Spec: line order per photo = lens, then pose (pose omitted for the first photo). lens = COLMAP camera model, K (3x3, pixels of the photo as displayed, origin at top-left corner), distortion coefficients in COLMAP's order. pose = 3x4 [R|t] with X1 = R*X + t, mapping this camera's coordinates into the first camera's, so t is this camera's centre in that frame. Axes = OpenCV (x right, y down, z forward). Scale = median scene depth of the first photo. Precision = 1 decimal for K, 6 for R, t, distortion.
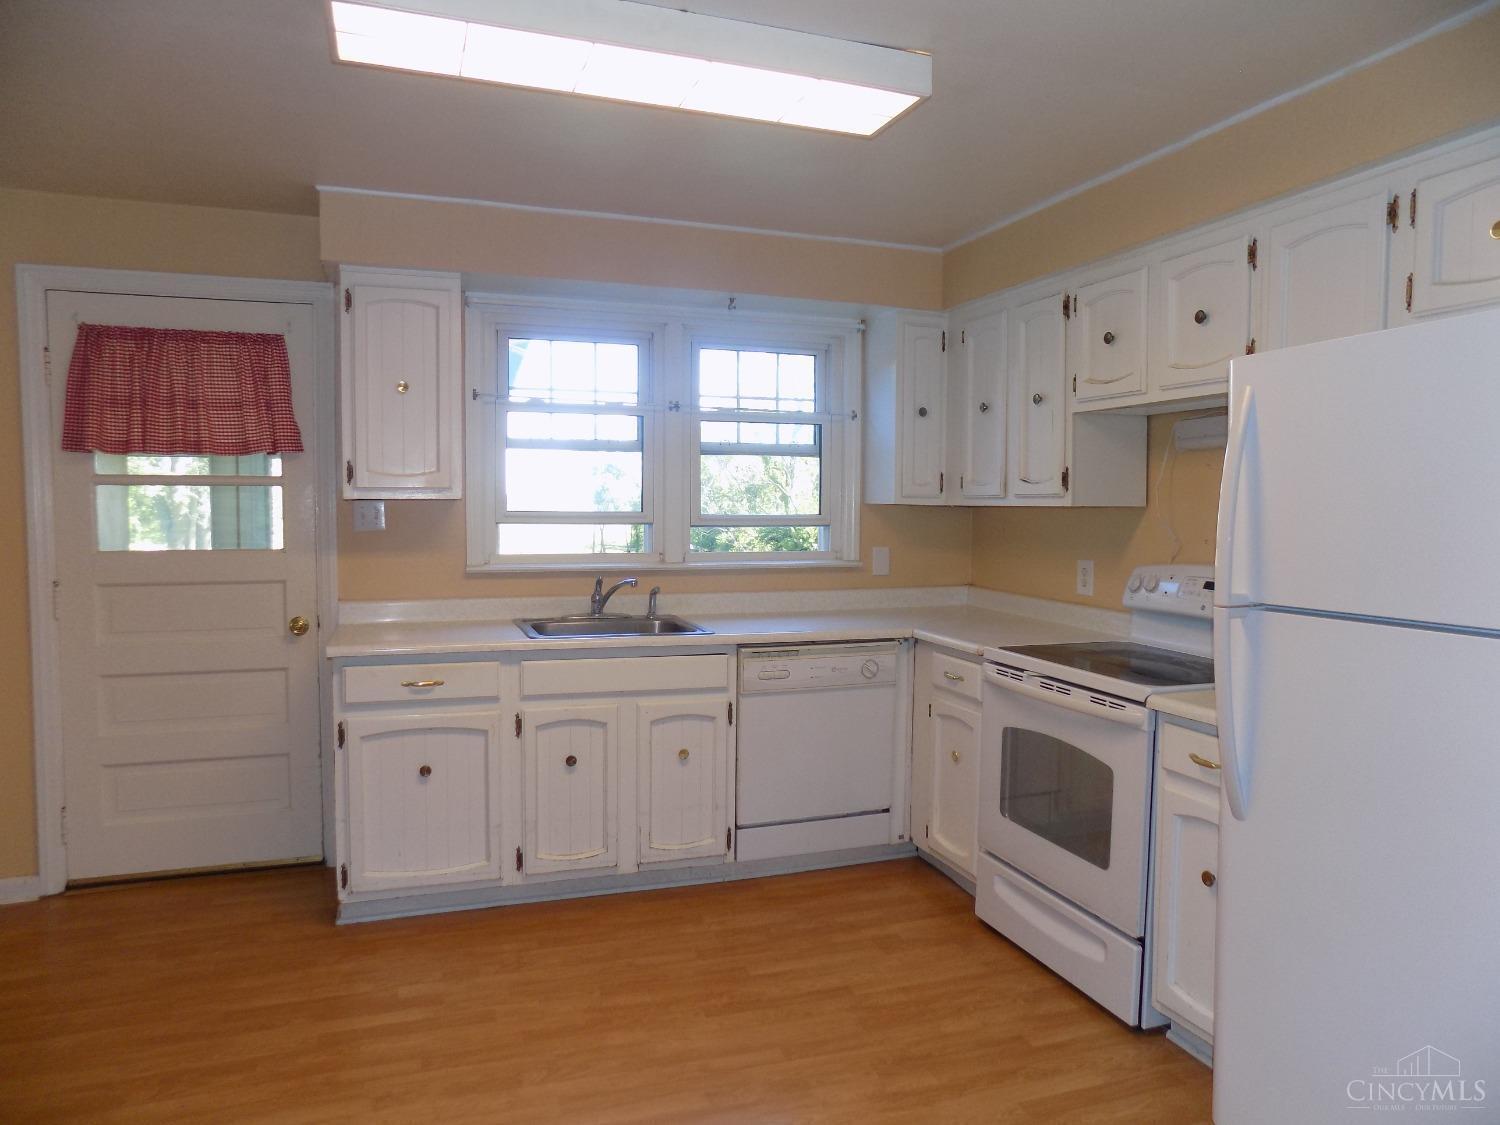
lens RADIAL K [[1016.1, 0, 750.0], [0, 1016.1, 562.5], [0, 0, 1]] dist [-0.071609, 0.070139]
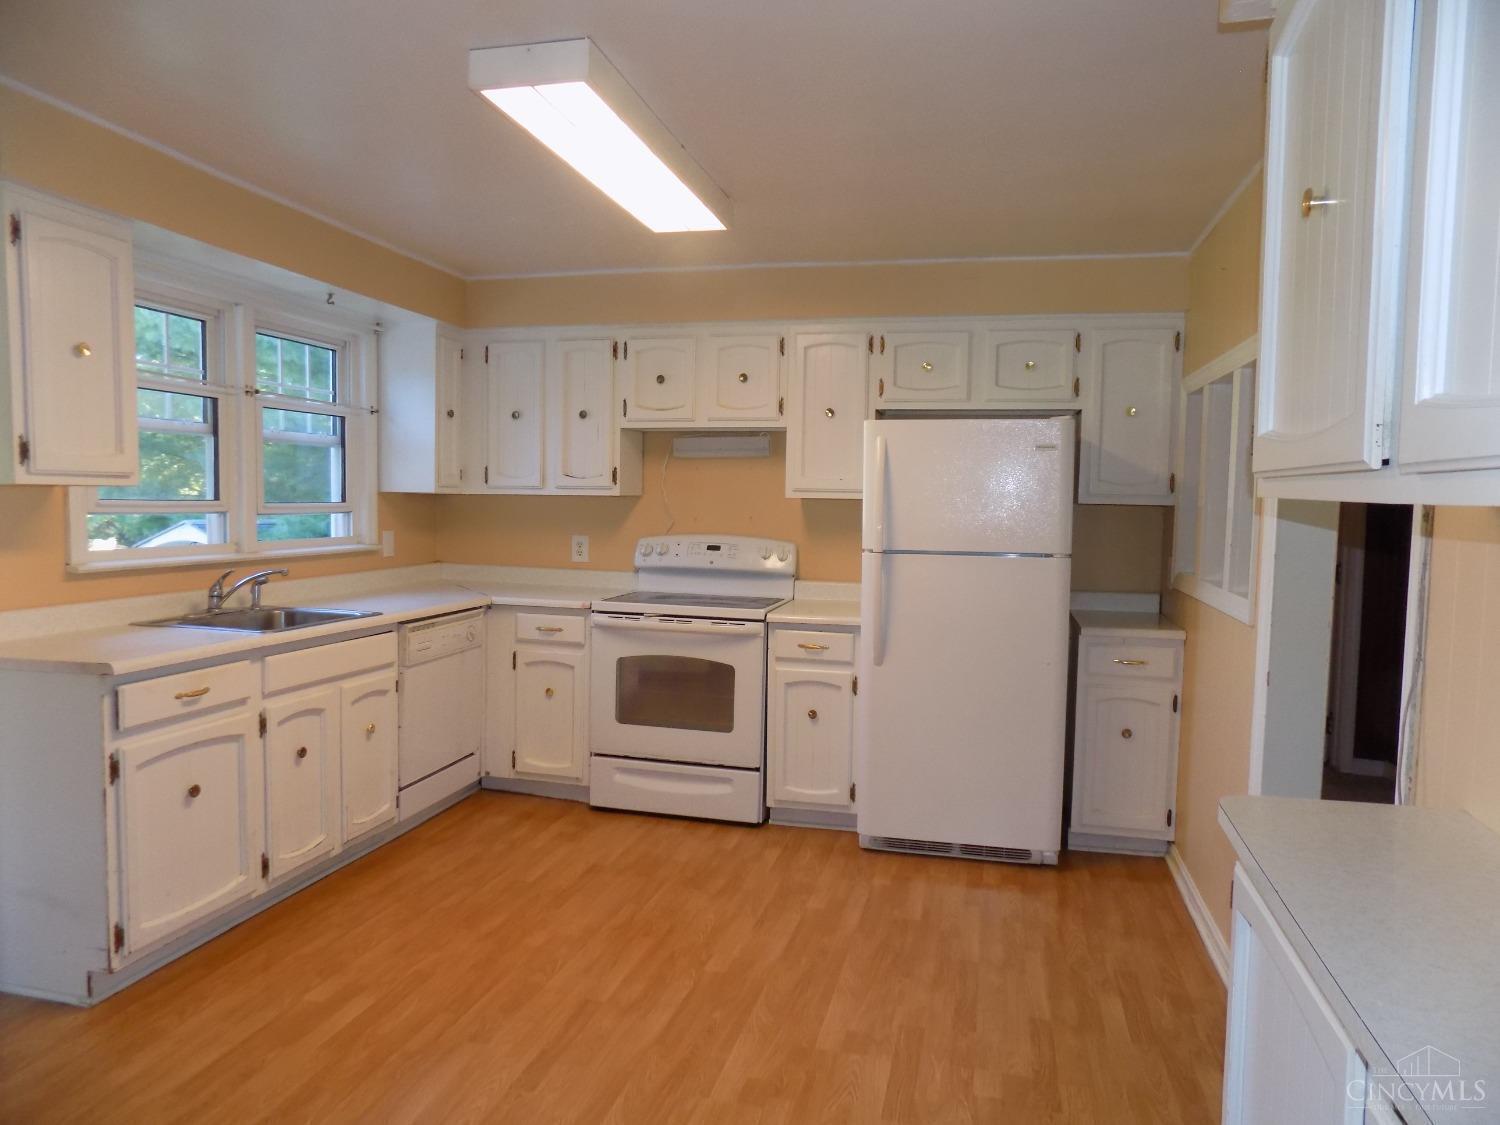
lens RADIAL K [[1016.1, 0, 750.0], [0, 1016.1, 562.5], [0, 0, 1]] dist [-0.071609, 0.070139]
pose [[0.547125, -0.051927, 0.835439, -0.752496], [0.037464, 0.998593, 0.037533, -0.010022], [-0.836212, 0.010763, 0.548300, 0.094182]]
